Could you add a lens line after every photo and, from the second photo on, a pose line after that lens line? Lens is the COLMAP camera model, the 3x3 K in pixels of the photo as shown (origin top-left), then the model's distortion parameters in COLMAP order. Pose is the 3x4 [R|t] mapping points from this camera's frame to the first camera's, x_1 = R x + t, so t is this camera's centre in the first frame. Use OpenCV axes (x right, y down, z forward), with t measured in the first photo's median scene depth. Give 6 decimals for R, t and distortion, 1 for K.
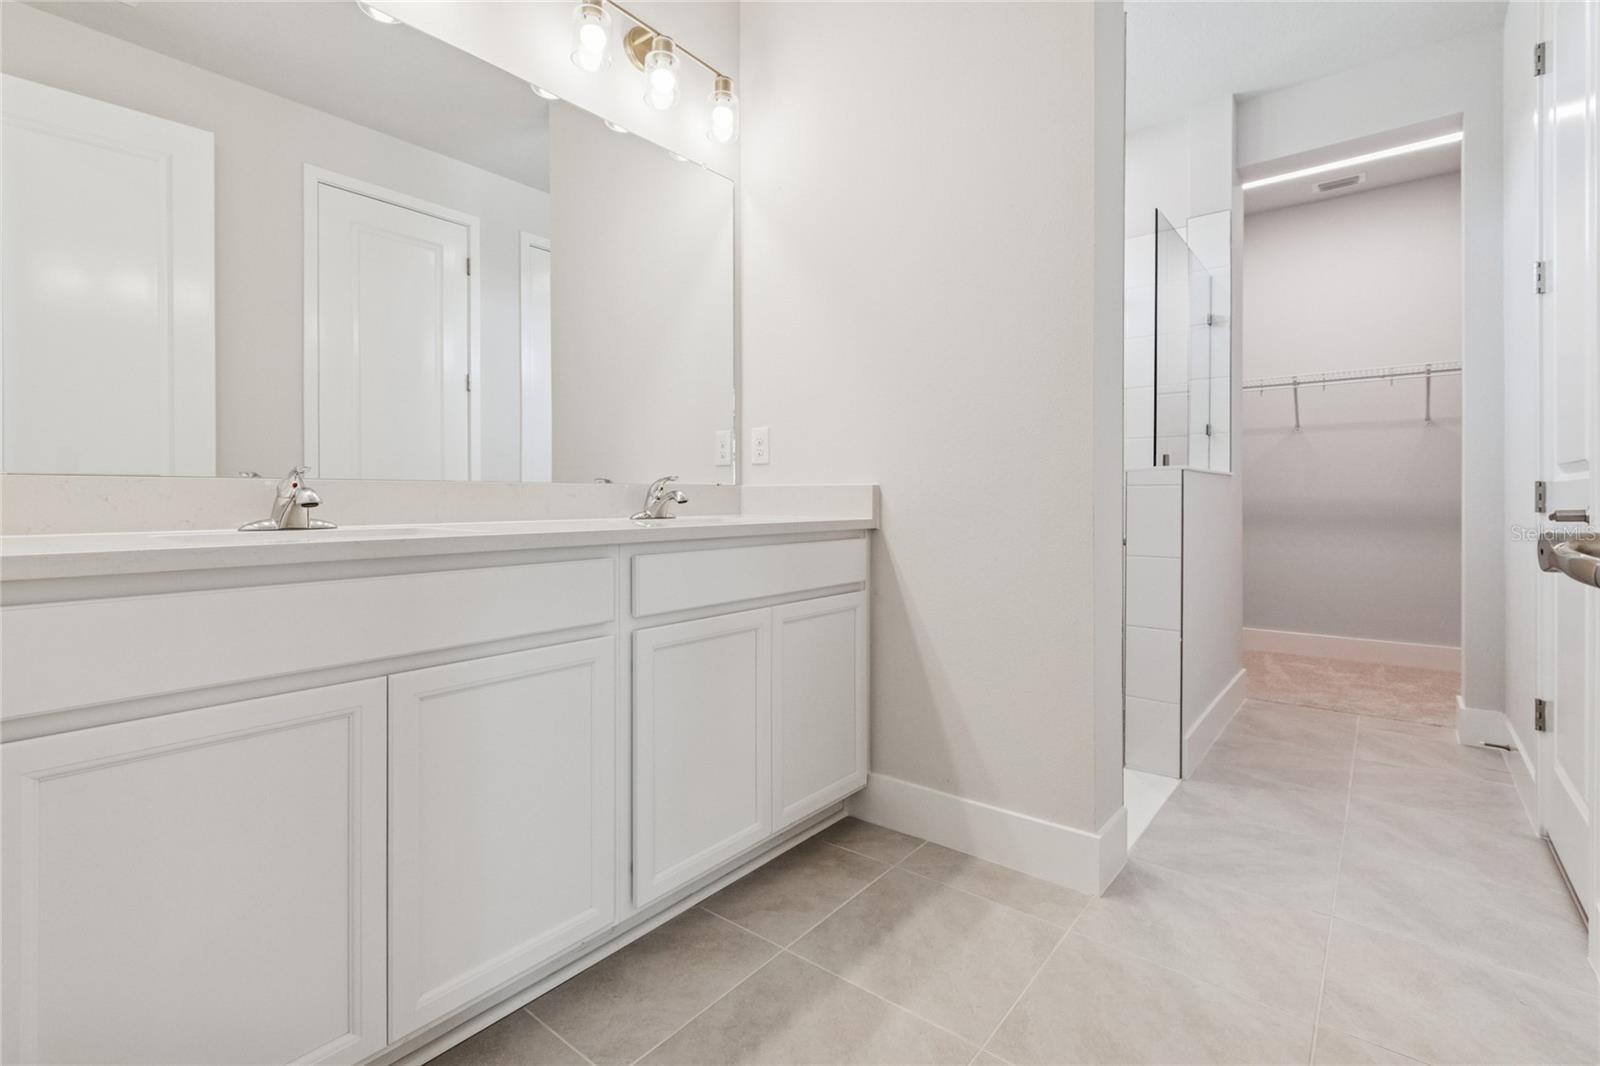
lens RADIAL K [[713.3, 0, 799.5], [0, 713.3, 498.6], [0, 0, 1]] dist [0.015483, 0.001029]
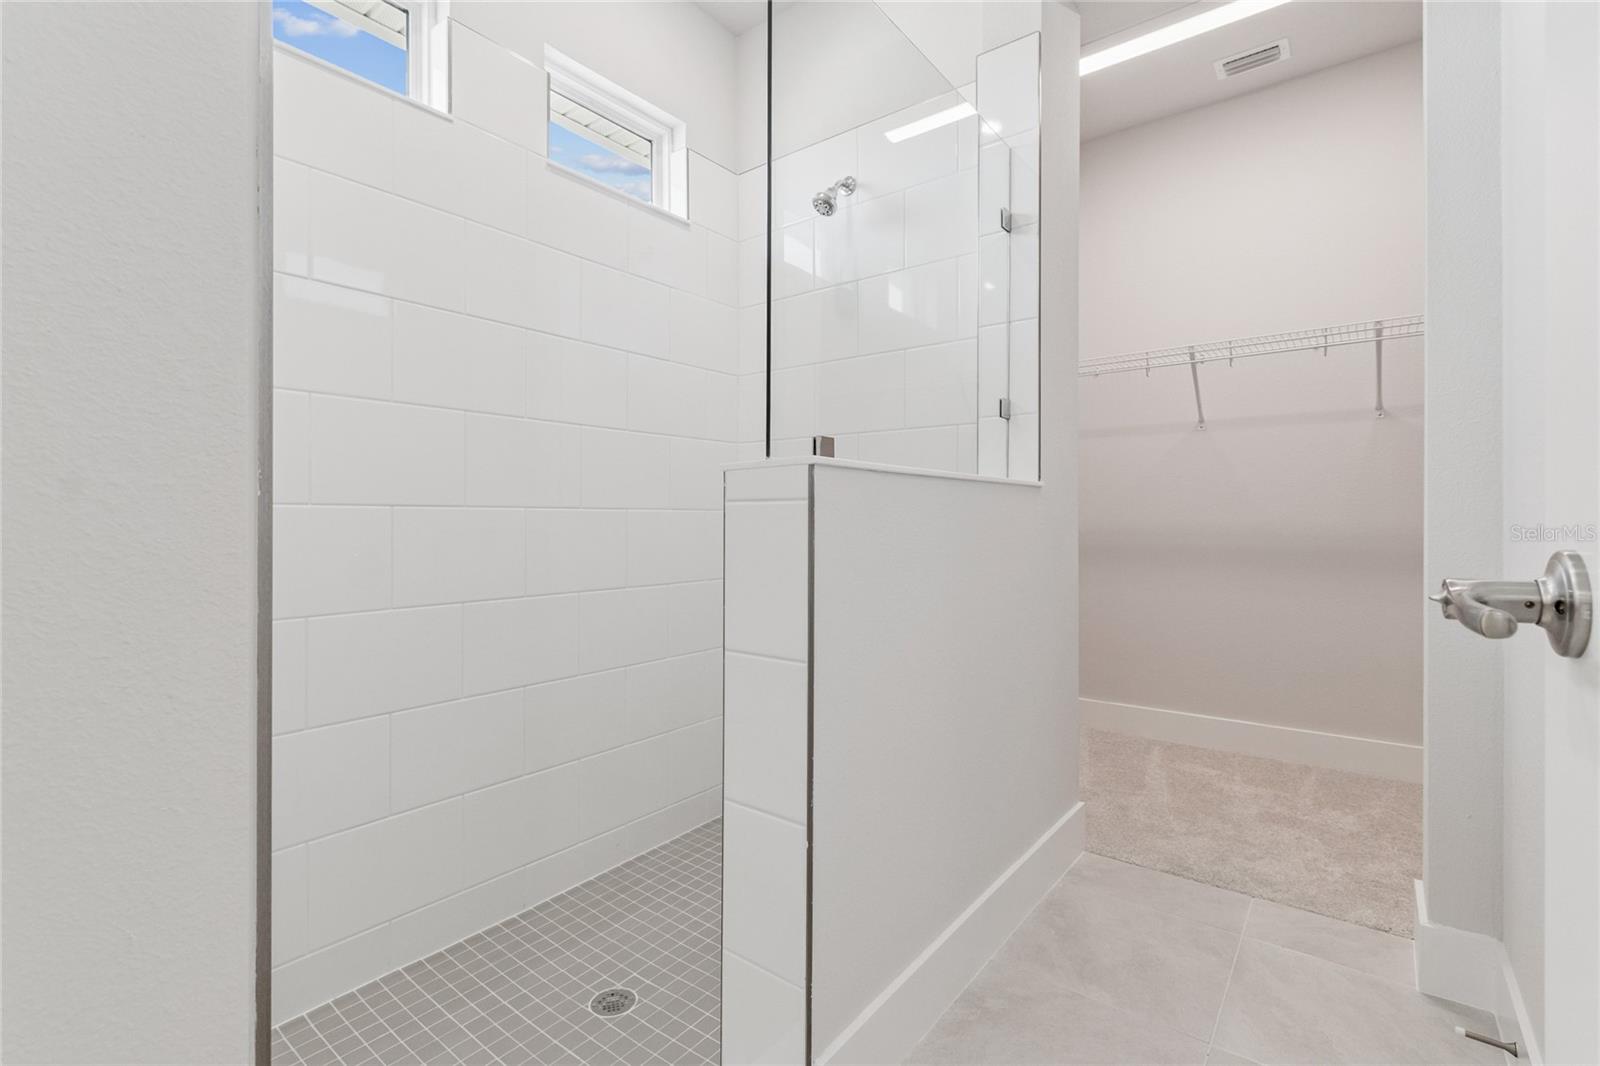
lens RADIAL K [[713.3, 0, 804.8], [0, 713.3, 515.7], [0, 0, 1]] dist [0.015483, 0.001029]
pose [[0.999729, 0.003207, 0.023075, 0.442209], [-0.003121, 0.999988, -0.003740, -0.006545], [-0.023086, 0.003667, 0.999727, 0.470575]]
